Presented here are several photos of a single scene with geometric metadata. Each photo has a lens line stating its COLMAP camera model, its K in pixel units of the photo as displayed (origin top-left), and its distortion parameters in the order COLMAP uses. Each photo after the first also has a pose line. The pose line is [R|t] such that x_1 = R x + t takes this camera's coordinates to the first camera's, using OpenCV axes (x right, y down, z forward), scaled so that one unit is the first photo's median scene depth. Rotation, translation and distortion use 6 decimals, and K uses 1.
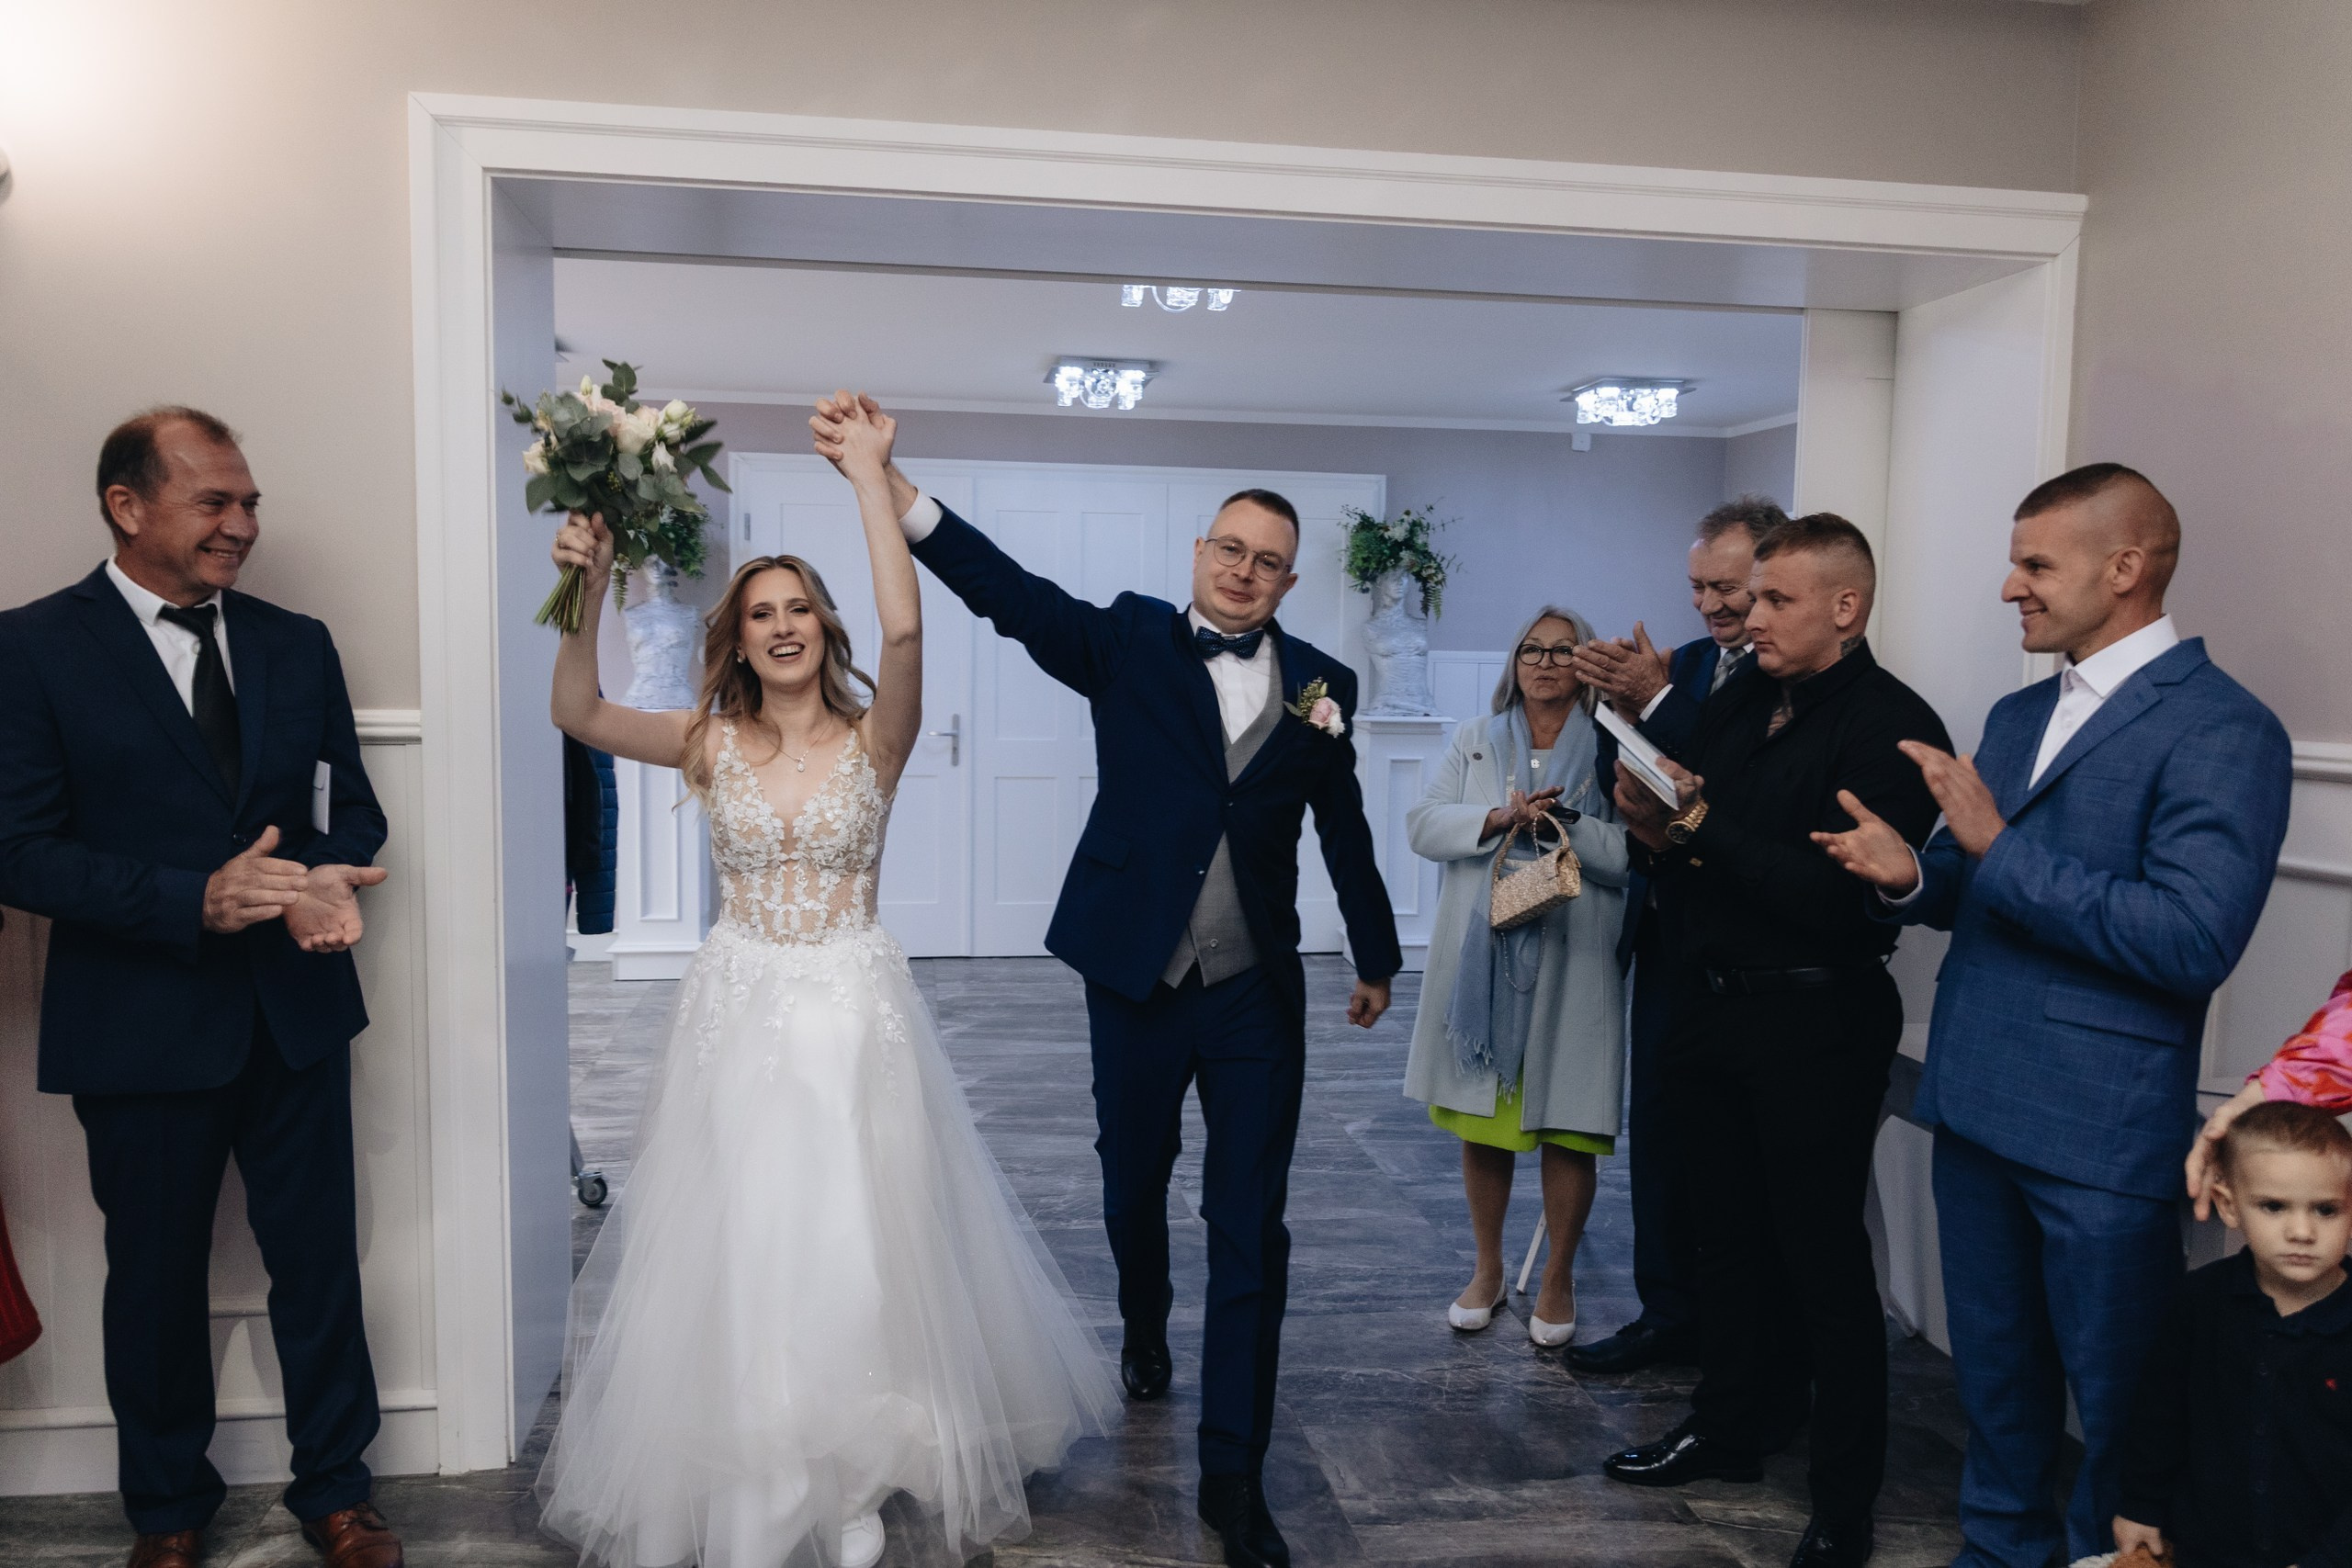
lens RADIAL K [[1640.5, 0, 1189.5], [0, 1640.5, 817.0], [0, 0, 1]] dist [-0.046952, -0.000127]
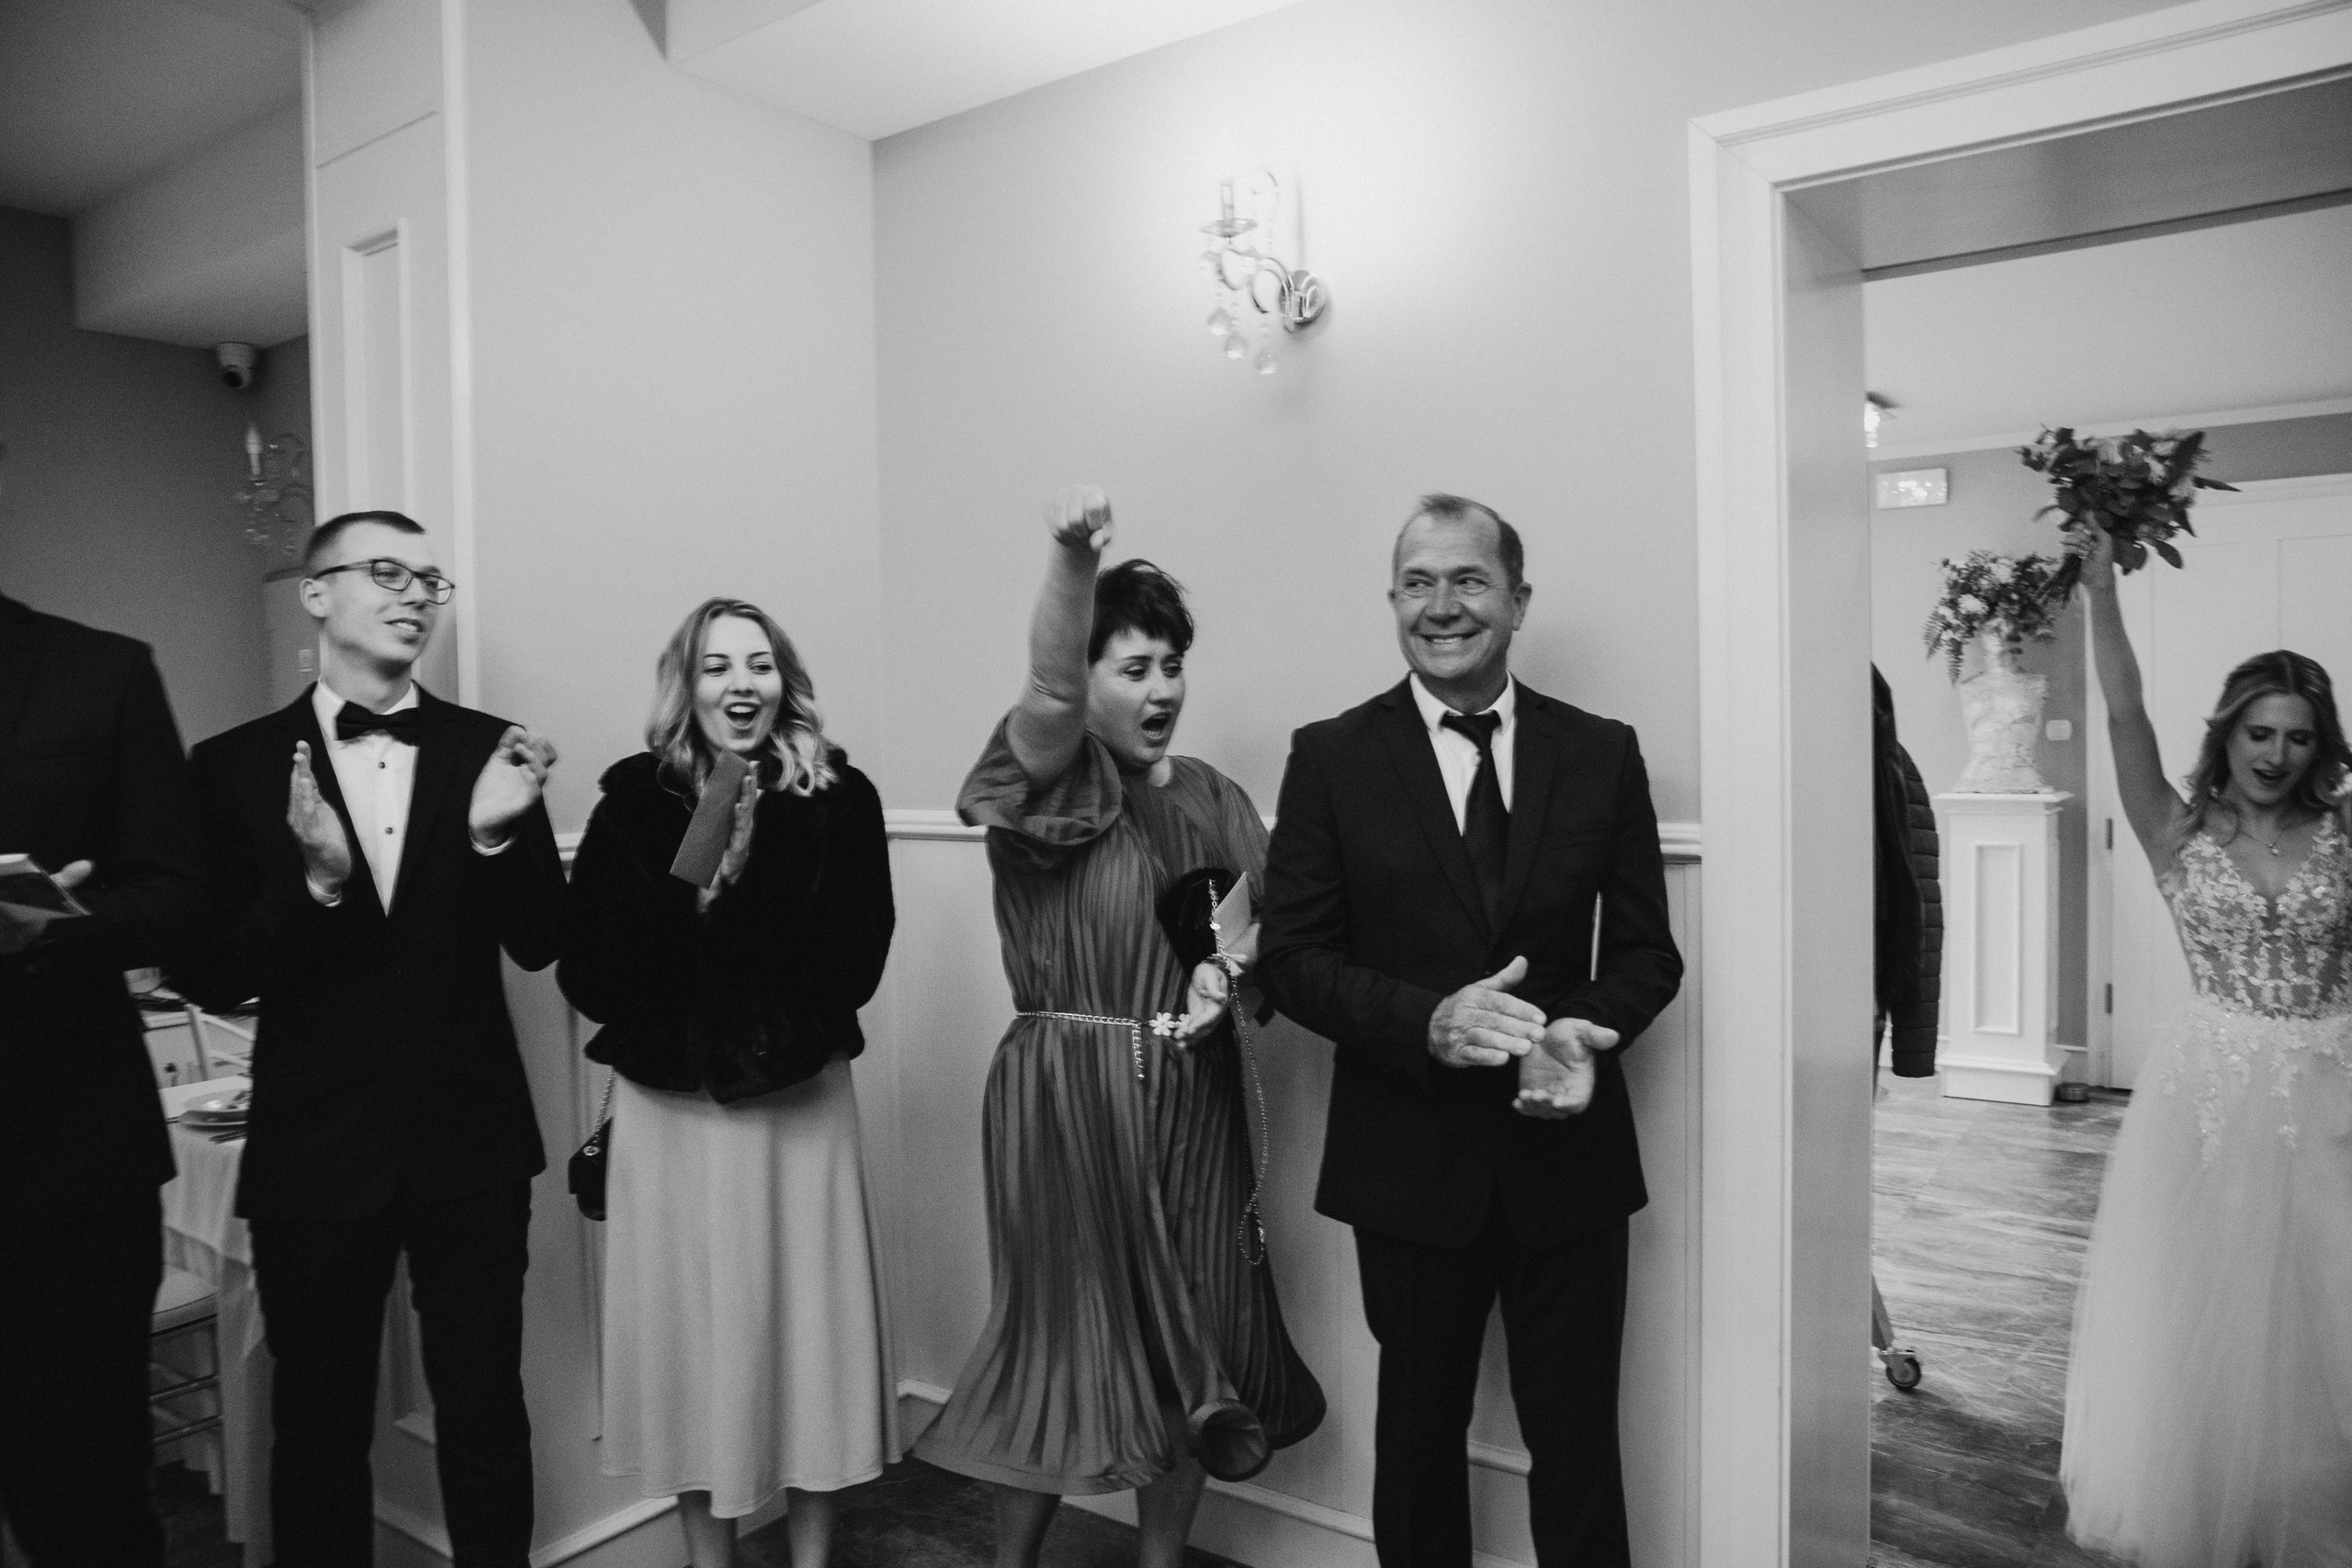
lens RADIAL K [[1640.5, 0, 1189.5], [0, 1640.5, 817.0], [0, 0, 1]] dist [-0.046952, -0.000127]
pose [[0.712206, -0.004625, -0.701955, -0.040012], [-0.027570, 0.999022, -0.034555, -0.020501], [0.701429, 0.043963, 0.711382, 0.129955]]
